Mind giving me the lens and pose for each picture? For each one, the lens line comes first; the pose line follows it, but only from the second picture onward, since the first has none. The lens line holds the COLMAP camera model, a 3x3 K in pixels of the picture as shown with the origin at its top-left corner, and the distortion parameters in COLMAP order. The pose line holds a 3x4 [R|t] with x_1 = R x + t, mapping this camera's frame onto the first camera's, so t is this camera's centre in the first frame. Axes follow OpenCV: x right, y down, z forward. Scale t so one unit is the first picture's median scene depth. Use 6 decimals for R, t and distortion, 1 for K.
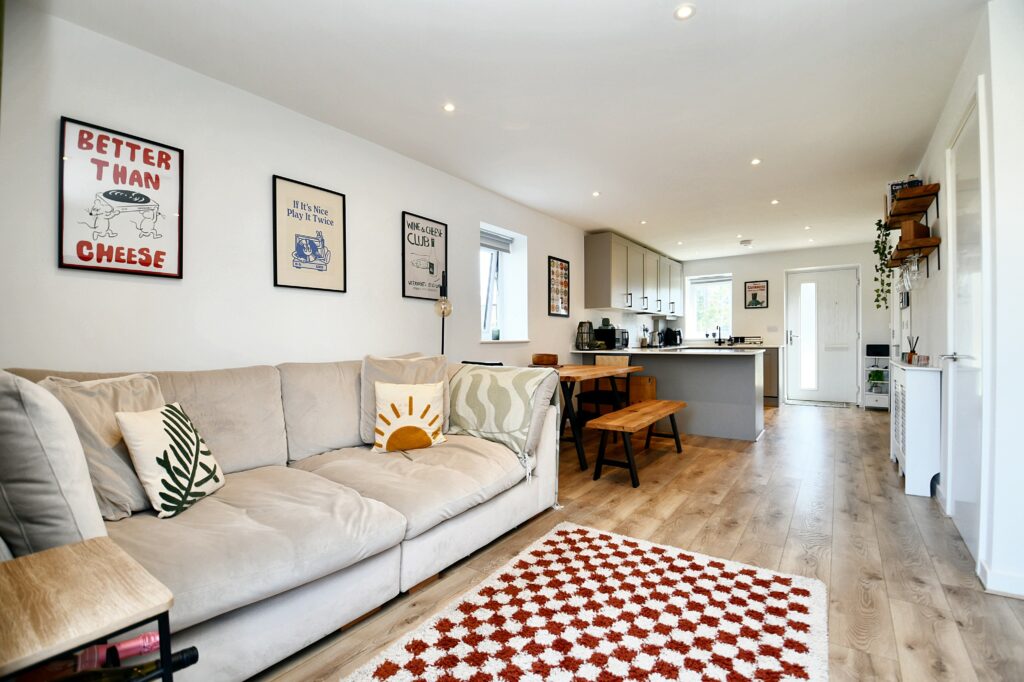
lens RADIAL K [[459.6, 0, 514.4], [0, 459.6, 346.7], [0, 0, 1]] dist [0.010101, -0.023384]
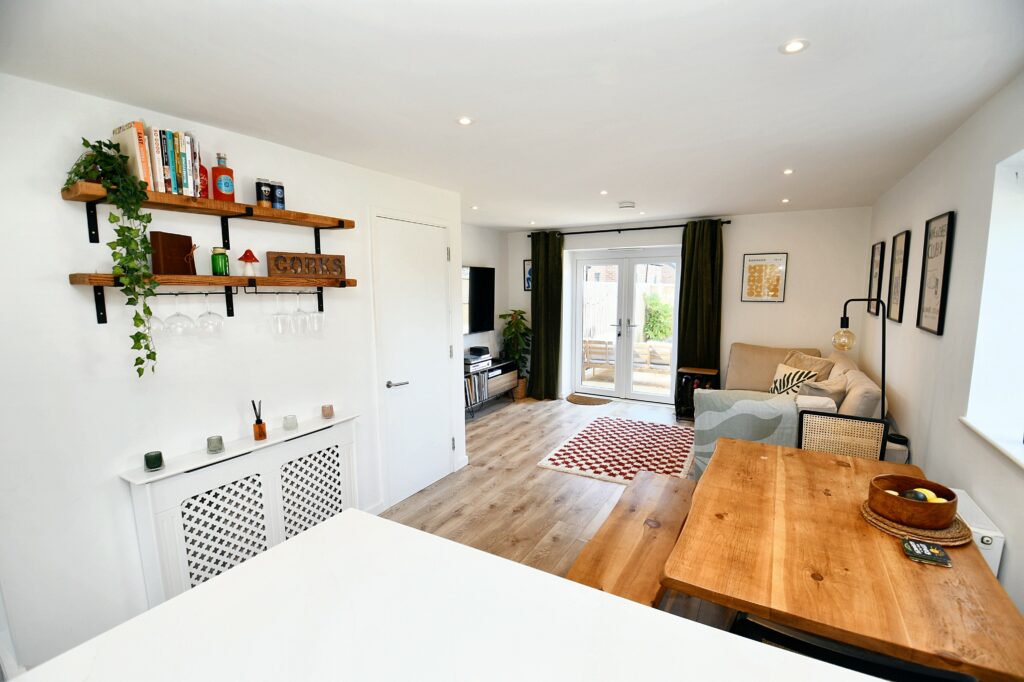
lens RADIAL K [[459.6, 0, 514.4], [0, 459.6, 346.7], [0, 0, 1]] dist [0.010101, -0.023384]
pose [[-0.995184, 0.031073, -0.092964, 0.964426], [0.017371, 0.989320, 0.144722, -0.352660], [0.096468, 0.142410, -0.985096, 3.041785]]
